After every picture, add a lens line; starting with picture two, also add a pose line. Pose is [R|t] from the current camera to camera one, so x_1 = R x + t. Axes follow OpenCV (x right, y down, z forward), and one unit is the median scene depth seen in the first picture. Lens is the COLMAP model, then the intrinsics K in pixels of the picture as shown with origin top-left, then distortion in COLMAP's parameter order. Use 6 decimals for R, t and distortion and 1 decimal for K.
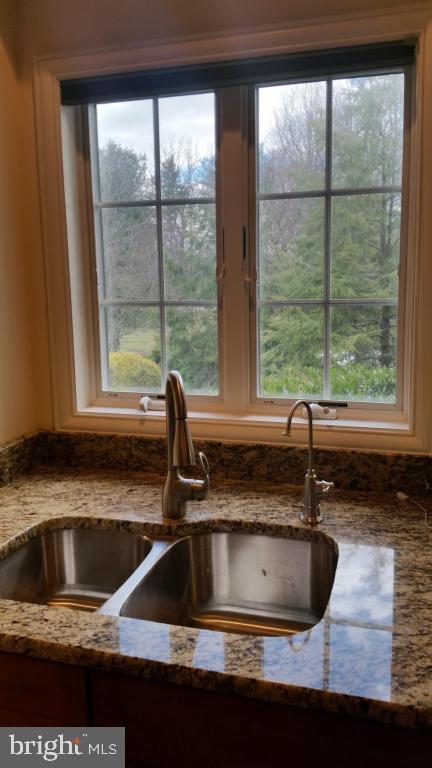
lens RADIAL K [[629.6, 0, 210.2], [0, 629.6, 363.7], [0, 0, 1]] dist [0.167509, -0.317572]
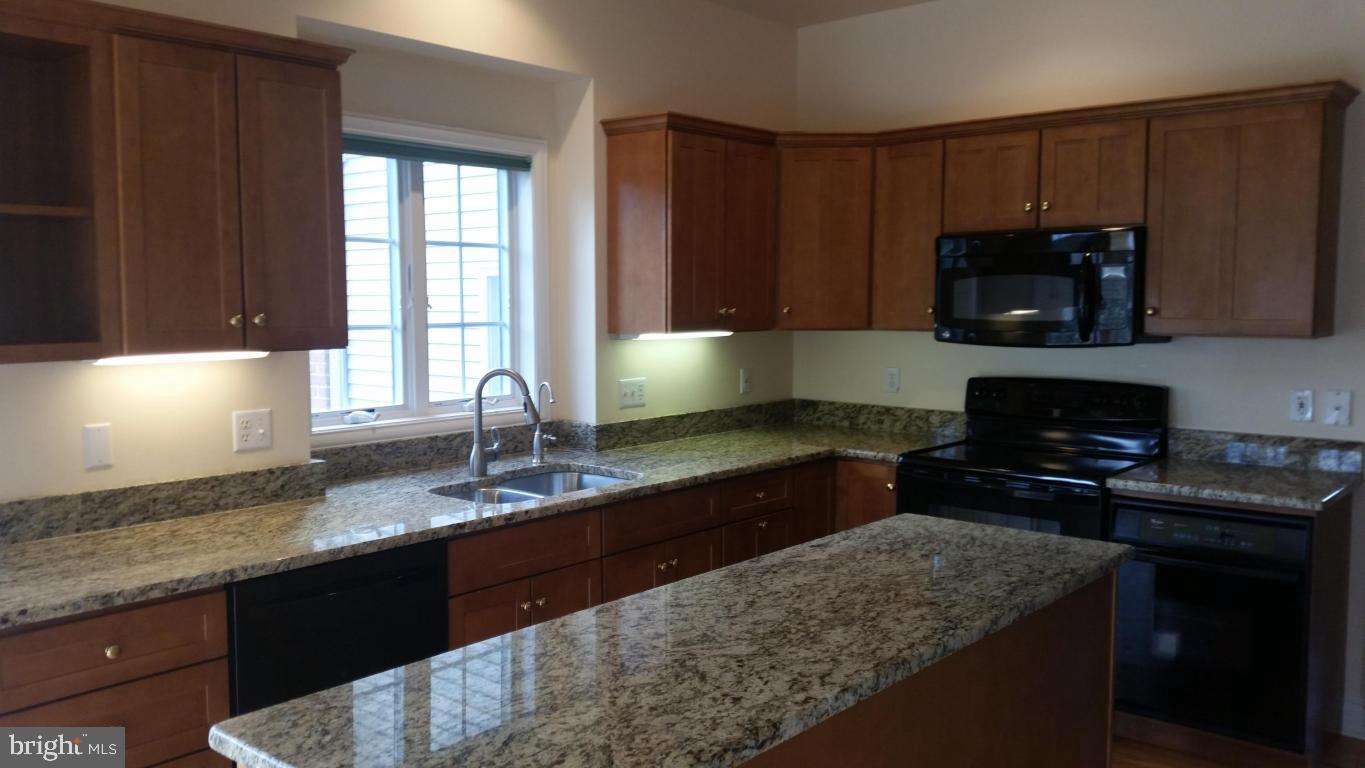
lens RADIAL K [[1119.0, 0, 643.4], [0, 1119.0, 382.1], [0, 0, 1]] dist [0.167509, -0.317572]
pose [[0.399617, -0.056698, 0.914927, -1.857683], [0.118415, 0.992916, 0.009810, 0.045770], [-0.909002, 0.104421, 0.403500, -0.285833]]
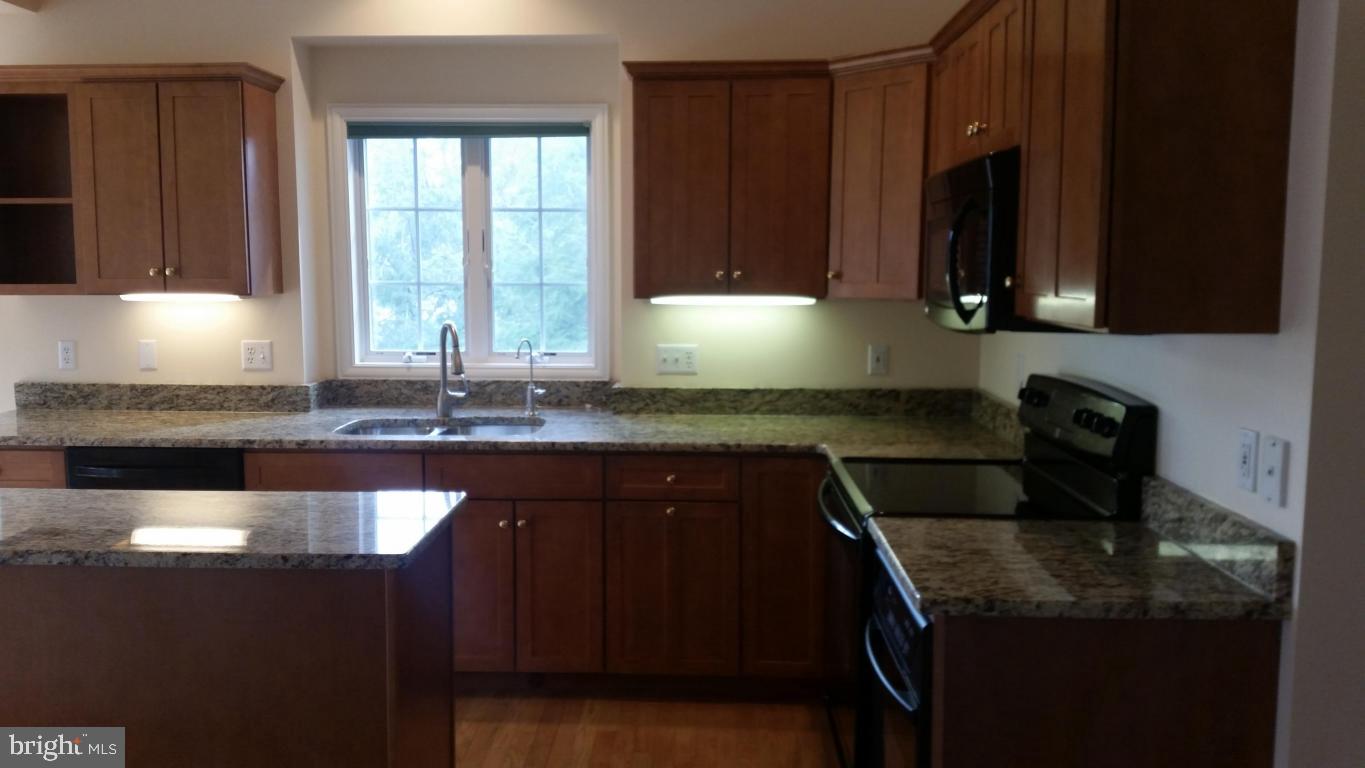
lens RADIAL K [[1119.0, 0, 643.4], [0, 1119.0, 382.1], [0, 0, 1]] dist [0.167509, -0.317572]
pose [[0.968607, -0.008026, 0.248466, -0.233255], [0.015836, 0.999441, -0.029449, 0.210086], [-0.248091, 0.032459, 0.968193, -1.560416]]
